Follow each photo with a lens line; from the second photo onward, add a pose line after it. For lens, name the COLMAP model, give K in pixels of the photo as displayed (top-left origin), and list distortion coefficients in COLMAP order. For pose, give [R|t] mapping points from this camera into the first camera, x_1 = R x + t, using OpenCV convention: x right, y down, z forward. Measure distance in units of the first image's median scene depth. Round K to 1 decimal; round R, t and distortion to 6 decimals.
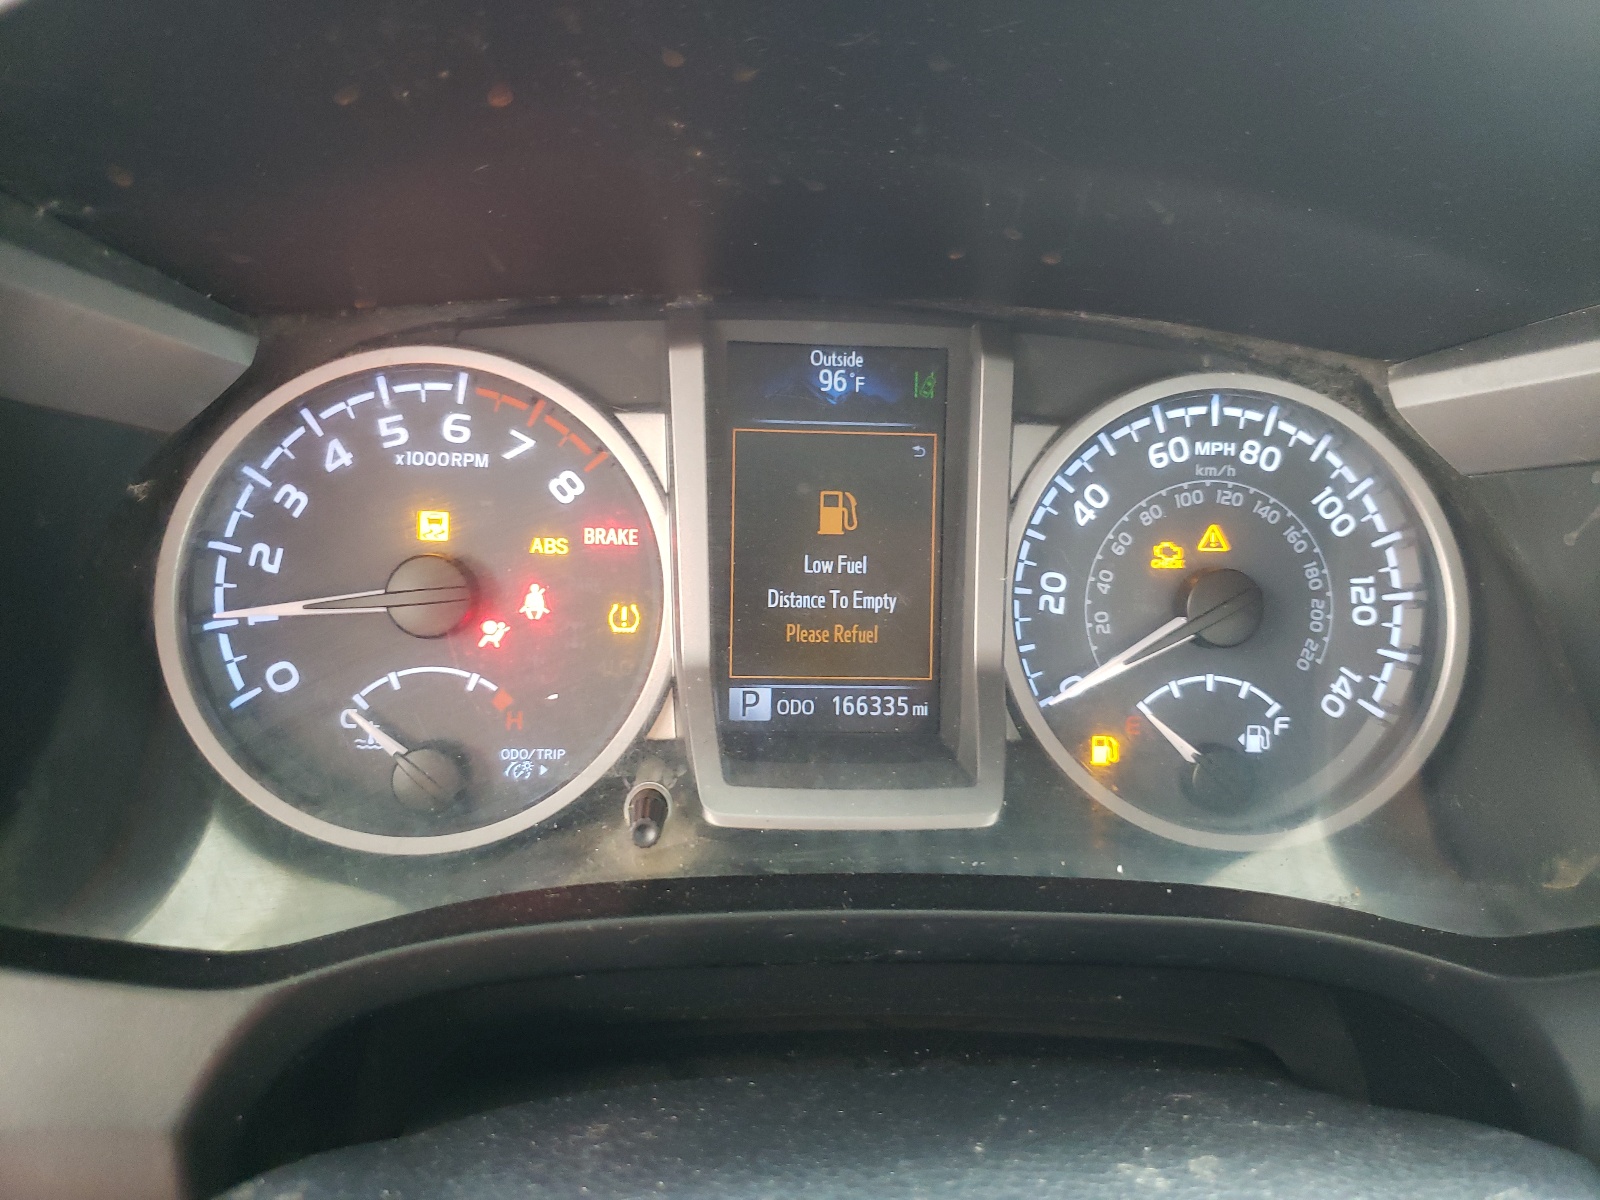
lens RADIAL K [[1212.2, 0, 801.7], [0, 1212.2, 600.9], [0, 0, 1]] dist [-0.030229, -0.002132]
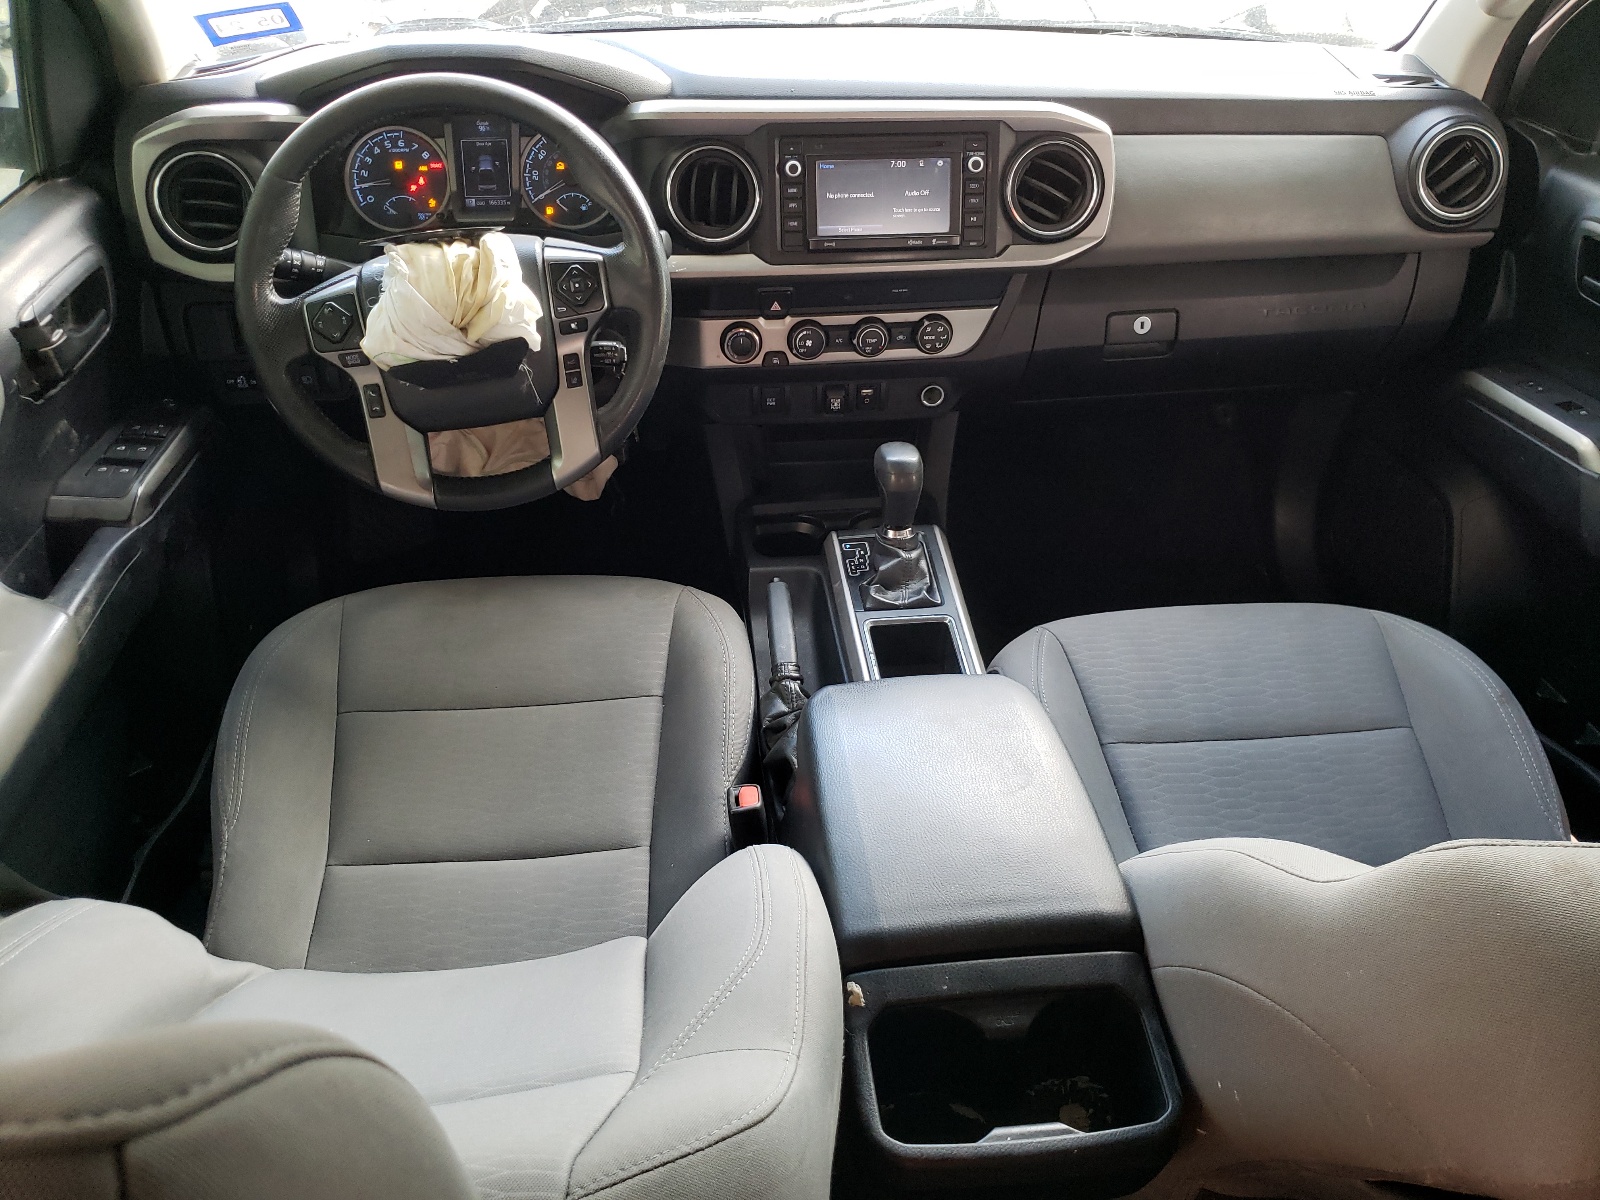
lens RADIAL K [[1212.2, 0, 796.5], [0, 1212.2, 599.9], [0, 0, 1]] dist [-0.030229, -0.002132]
pose [[0.999071, -0.041942, 0.009883, 1.145898], [0.038432, 0.971033, 0.235834, 0.545836], [-0.019488, -0.235236, 0.971743, -4.050516]]
